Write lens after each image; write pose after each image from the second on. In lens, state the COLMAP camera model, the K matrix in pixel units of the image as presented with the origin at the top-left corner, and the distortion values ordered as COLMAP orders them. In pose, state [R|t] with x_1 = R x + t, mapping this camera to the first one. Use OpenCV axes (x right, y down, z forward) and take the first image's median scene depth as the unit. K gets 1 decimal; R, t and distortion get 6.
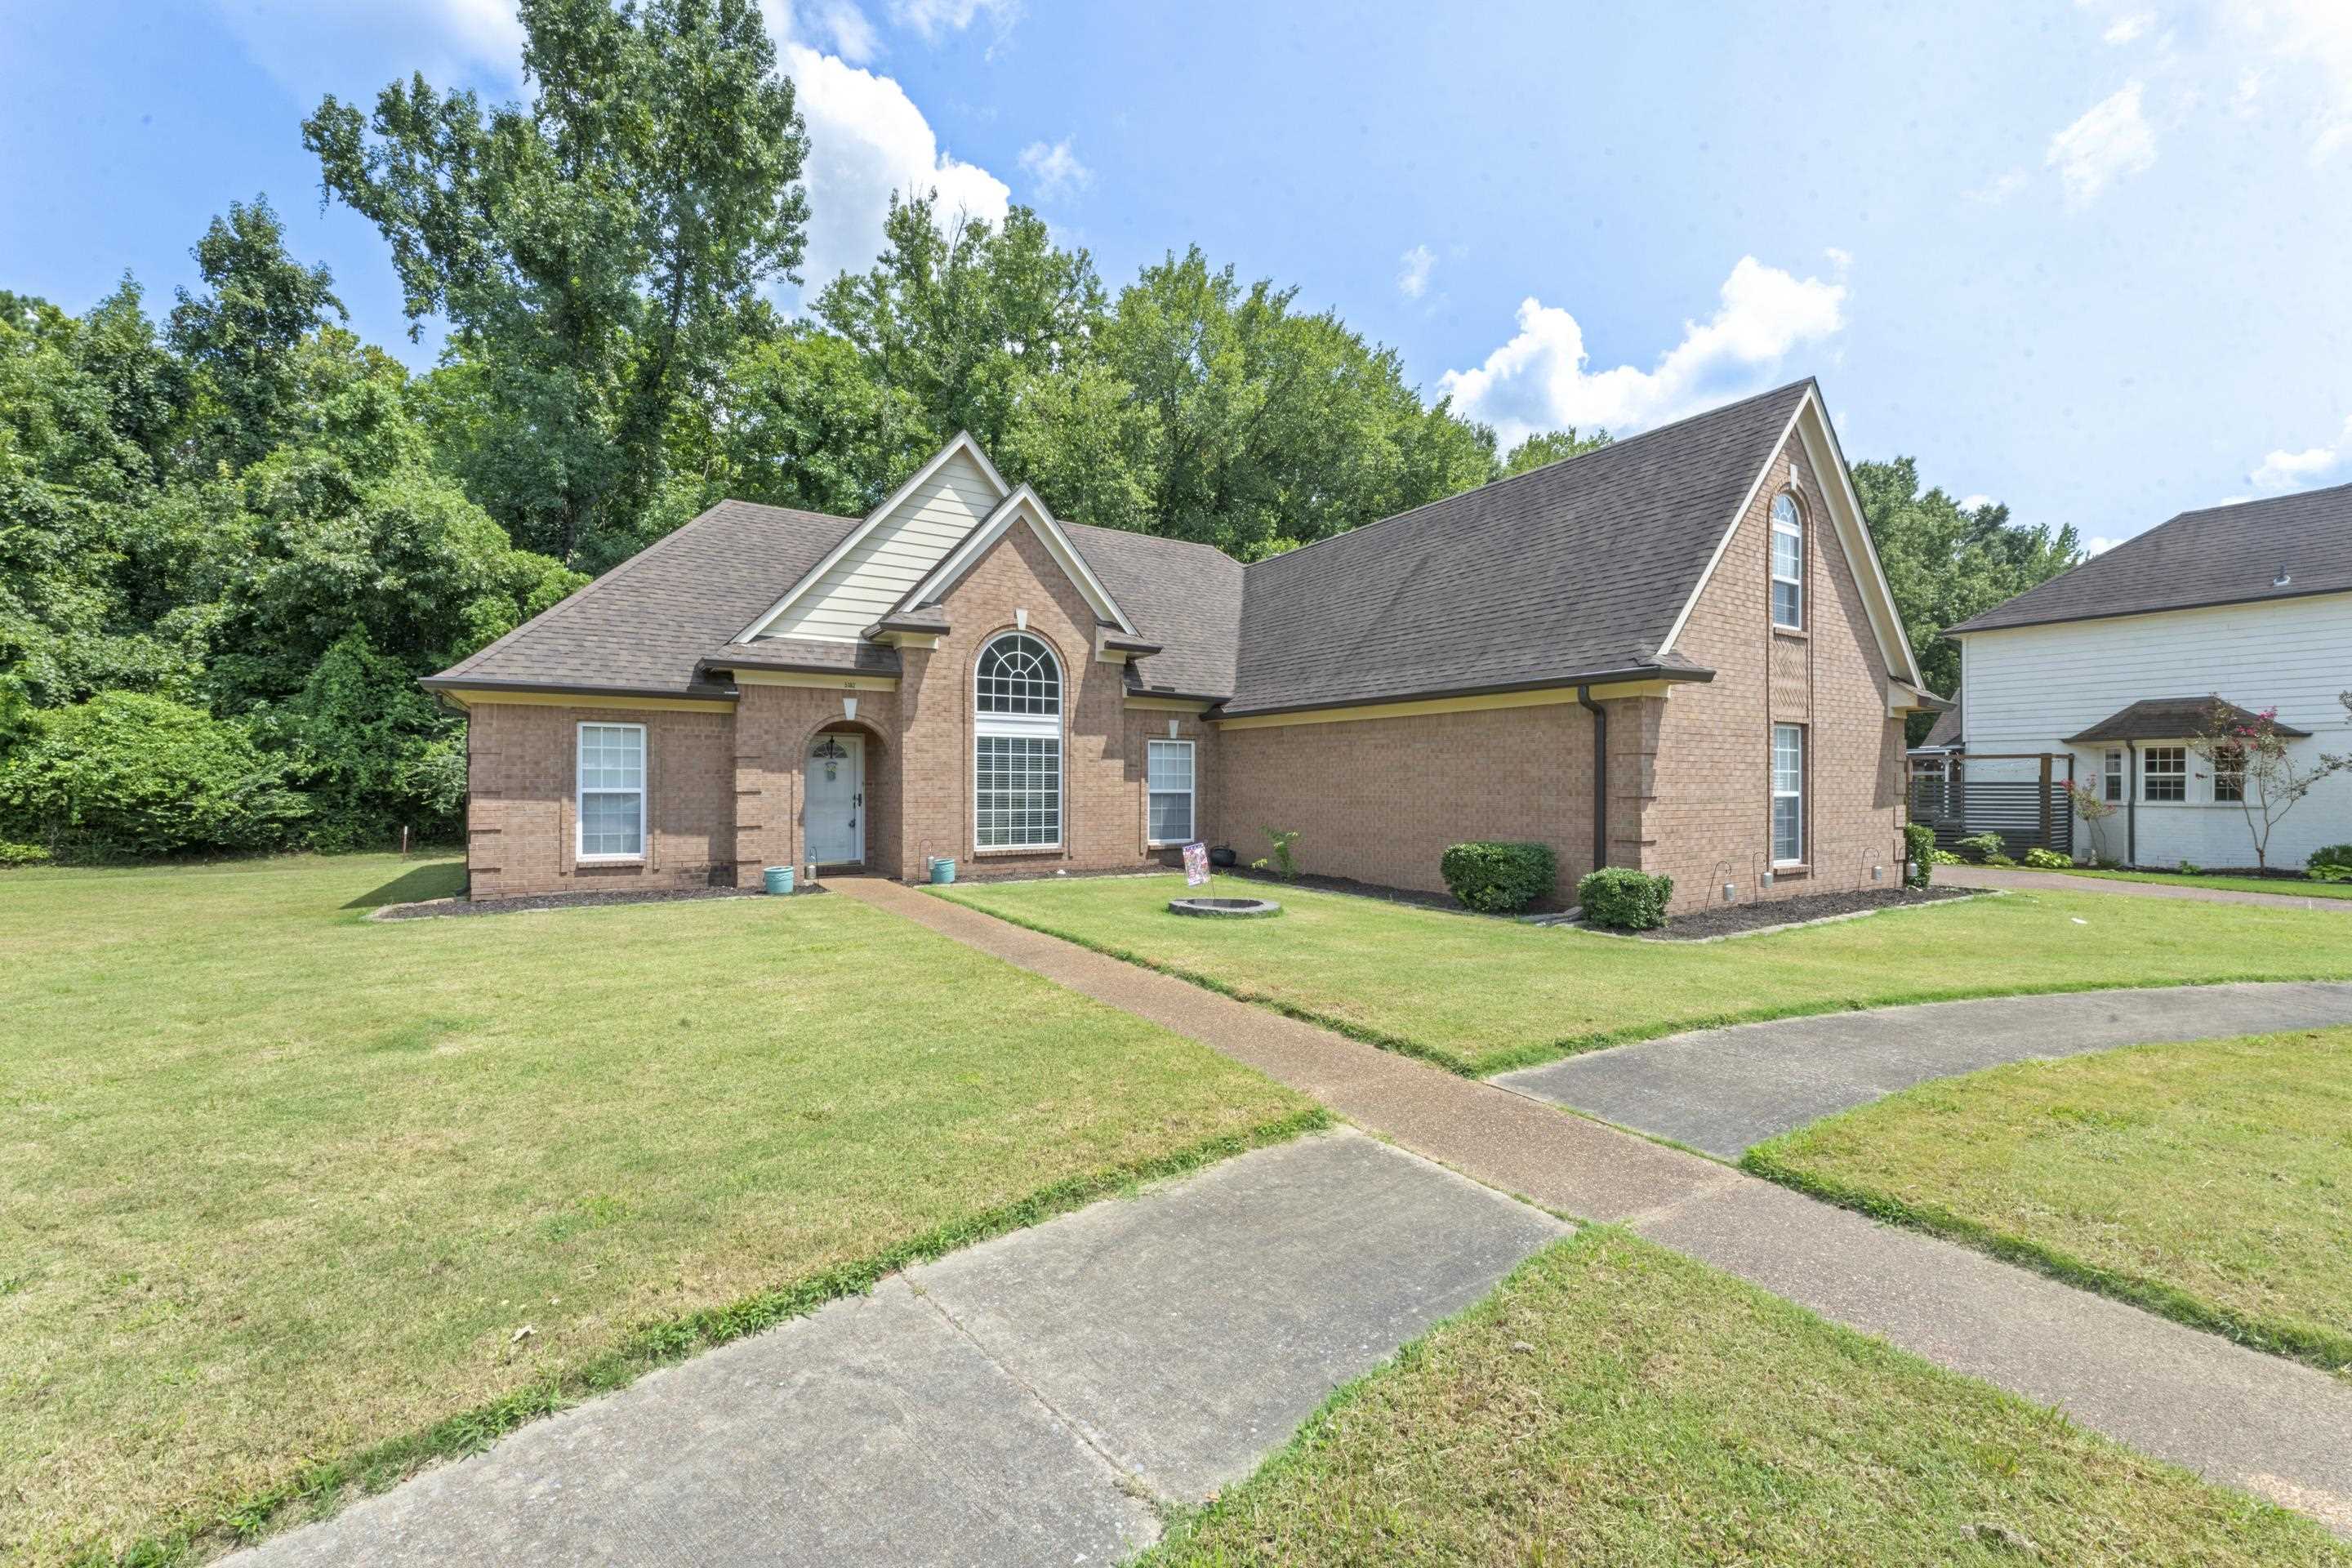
lens RADIAL K [[942.3, 0, 1169.2], [0, 942.3, 774.3], [0, 0, 1]] dist [-0.001792, -0.000394]
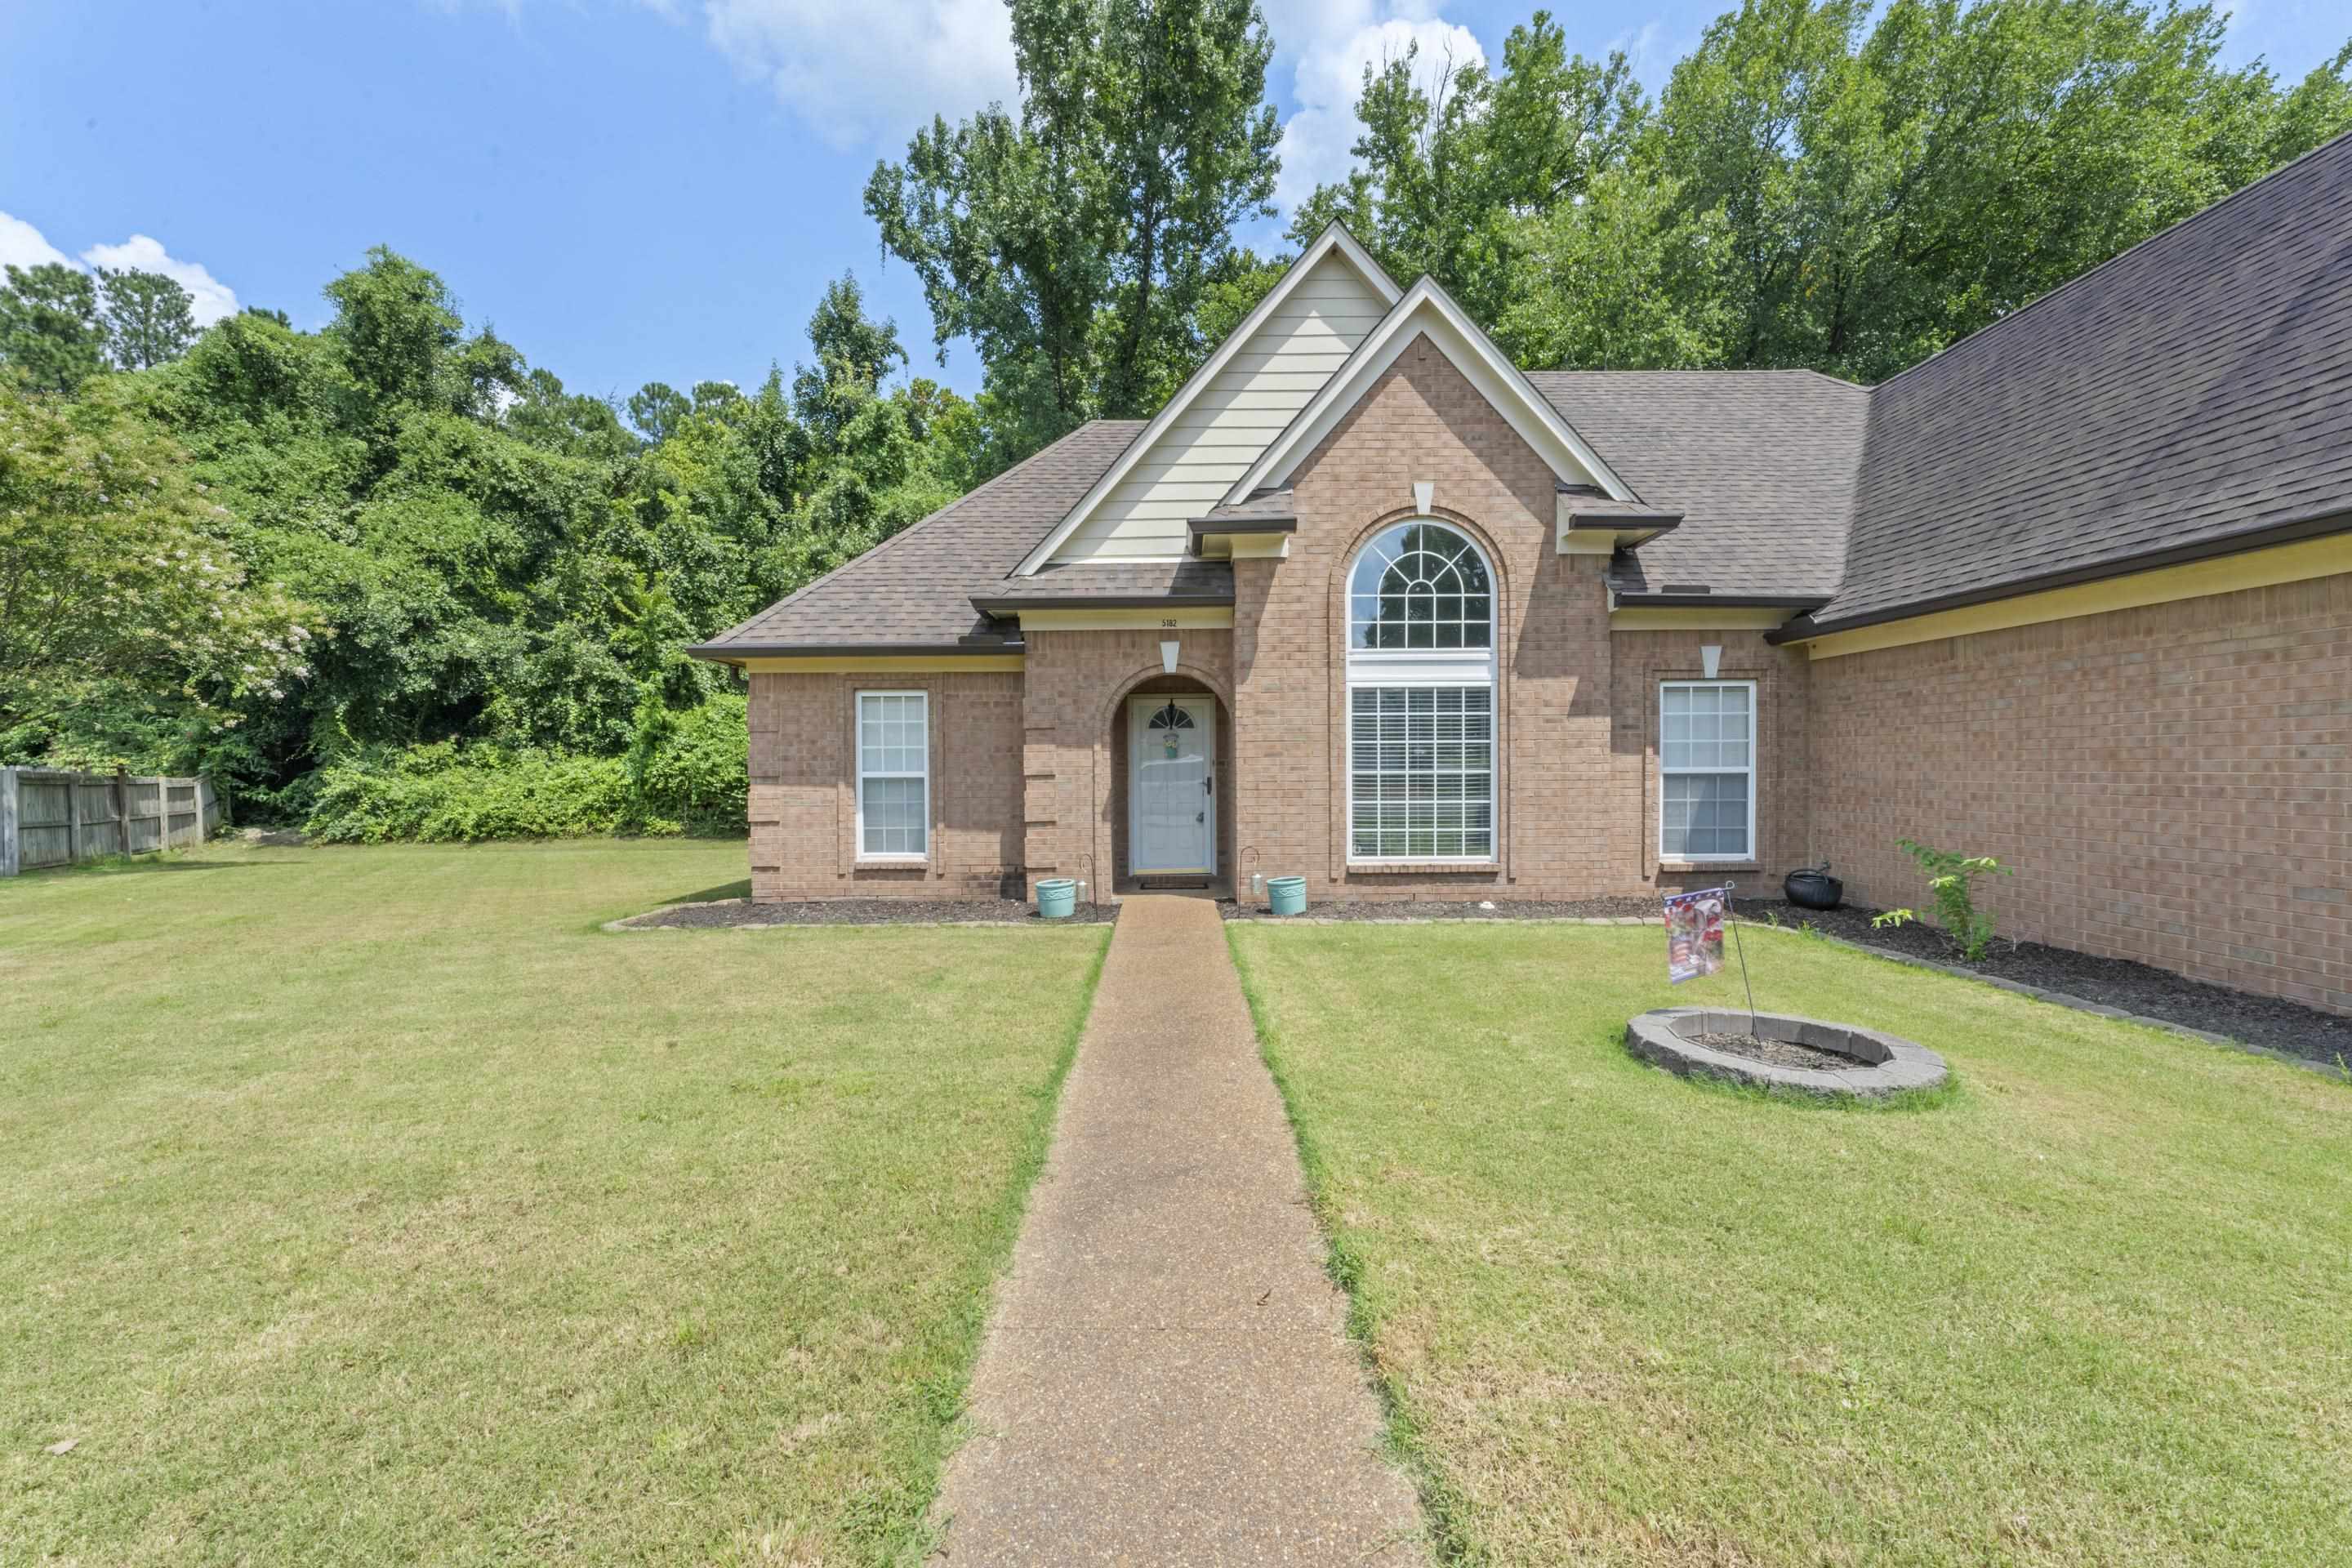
lens RADIAL K [[966.0, 0, 1172.7], [0, 966.0, 778.7], [0, 0, 1]] dist [0.000773, 0.000403]
pose [[0.847260, -0.003377, -0.531167, 0.039891], [0.015769, 0.999699, 0.018797, 0.007220], [0.530944, -0.024302, 0.847059, 0.338152]]
